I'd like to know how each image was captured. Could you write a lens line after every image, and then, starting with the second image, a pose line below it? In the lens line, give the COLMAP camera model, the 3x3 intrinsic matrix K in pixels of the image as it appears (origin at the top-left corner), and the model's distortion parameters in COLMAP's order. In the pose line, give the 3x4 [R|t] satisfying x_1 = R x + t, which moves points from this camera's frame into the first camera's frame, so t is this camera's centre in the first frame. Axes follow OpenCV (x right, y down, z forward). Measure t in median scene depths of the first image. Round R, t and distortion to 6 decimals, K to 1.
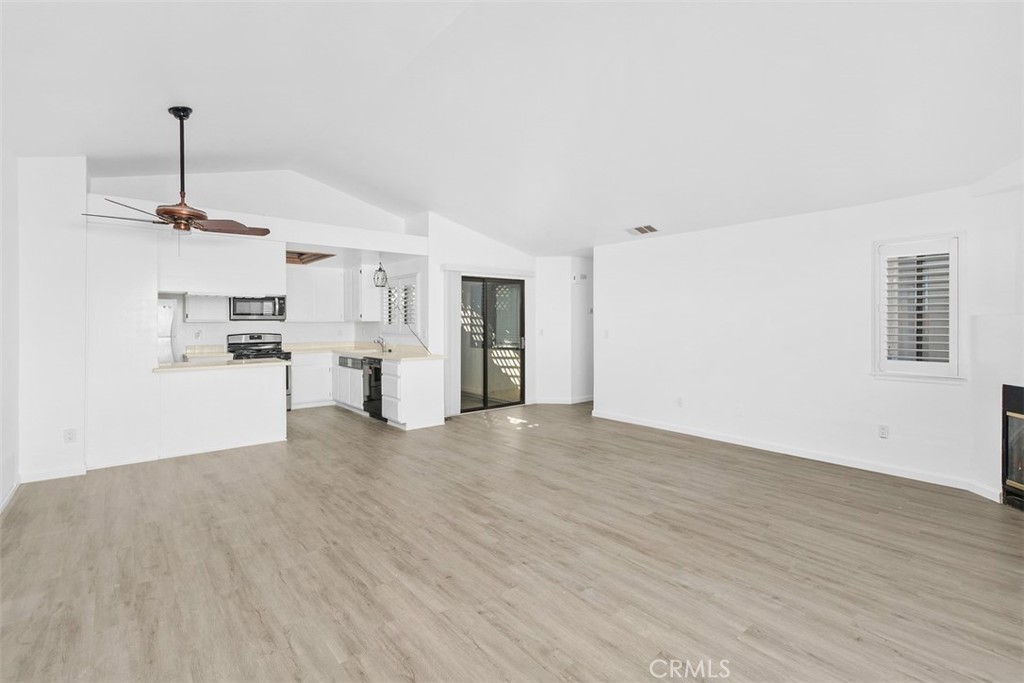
lens RADIAL K [[465.1, 0, 508.4], [0, 465.1, 319.5], [0, 0, 1]] dist [0.004018, -0.003046]
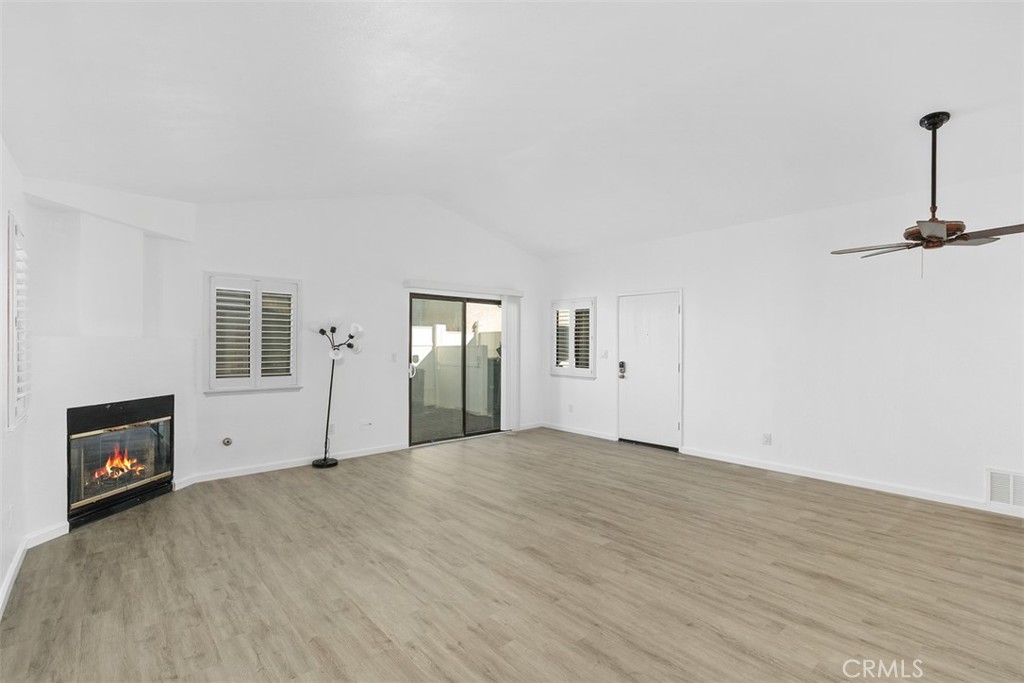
lens RADIAL K [[465.1, 0, 515.1], [0, 465.1, 344.7], [0, 0, 1]] dist [0.004018, -0.003046]
pose [[-0.998914, -0.003854, -0.046428, 0.162683], [-0.003590, 0.999977, -0.005776, 0.009074], [0.046449, -0.005603, -0.998905, 1.776106]]
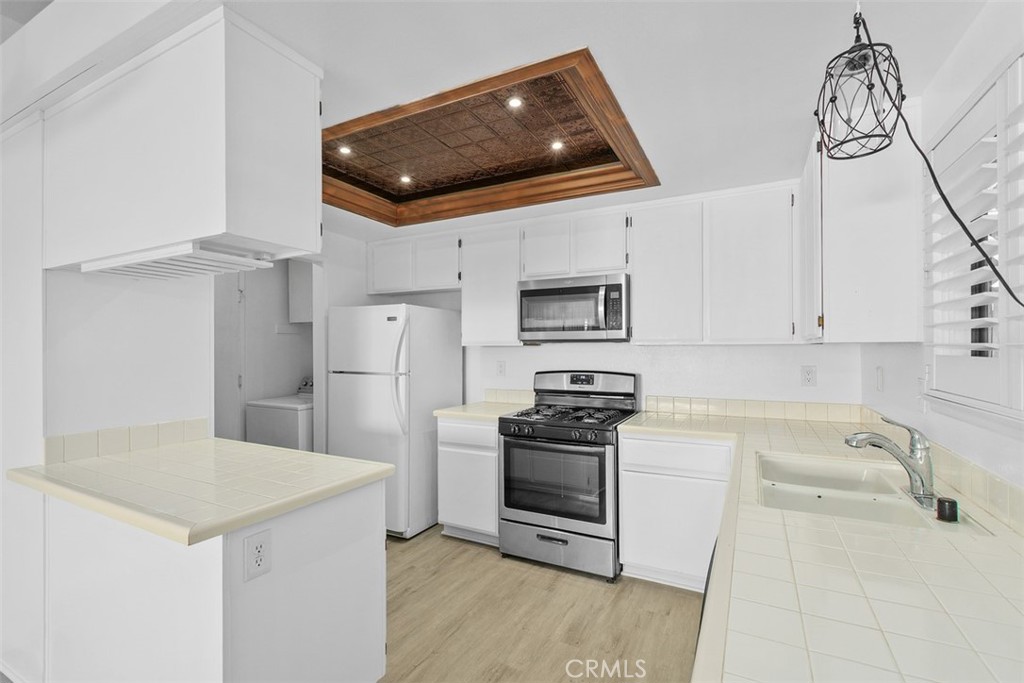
lens RADIAL K [[465.1, 0, 506.9], [0, 465.1, 347.2], [0, 0, 1]] dist [0.004018, -0.003046]
pose [[0.392807, 0.001055, -0.919621, -0.302516], [0.007448, 0.999963, 0.004329, 0.008081], [0.919591, -0.008550, 0.392784, 1.488129]]
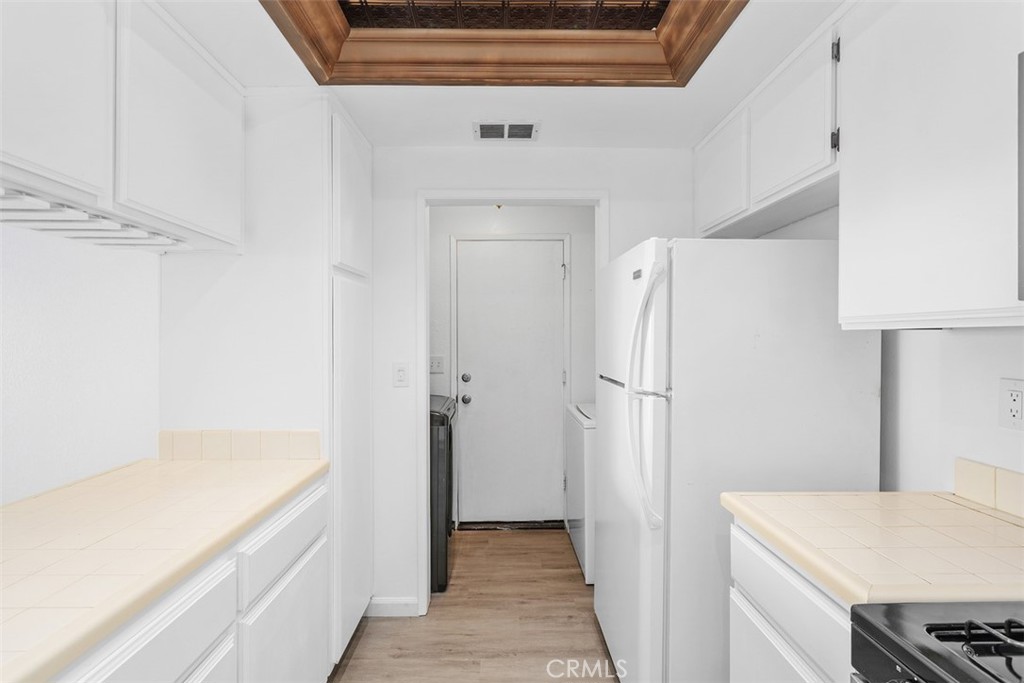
lens RADIAL K [[465.1, 0, 511.8], [0, 465.1, 334.9], [0, 0, 1]] dist [0.004018, -0.003046]
pose [[-0.614780, 0.000678, -0.788698, -0.786404], [0.009890, 0.999928, -0.006850, 0.012494], [0.788636, -0.012011, -0.614742, 1.793877]]
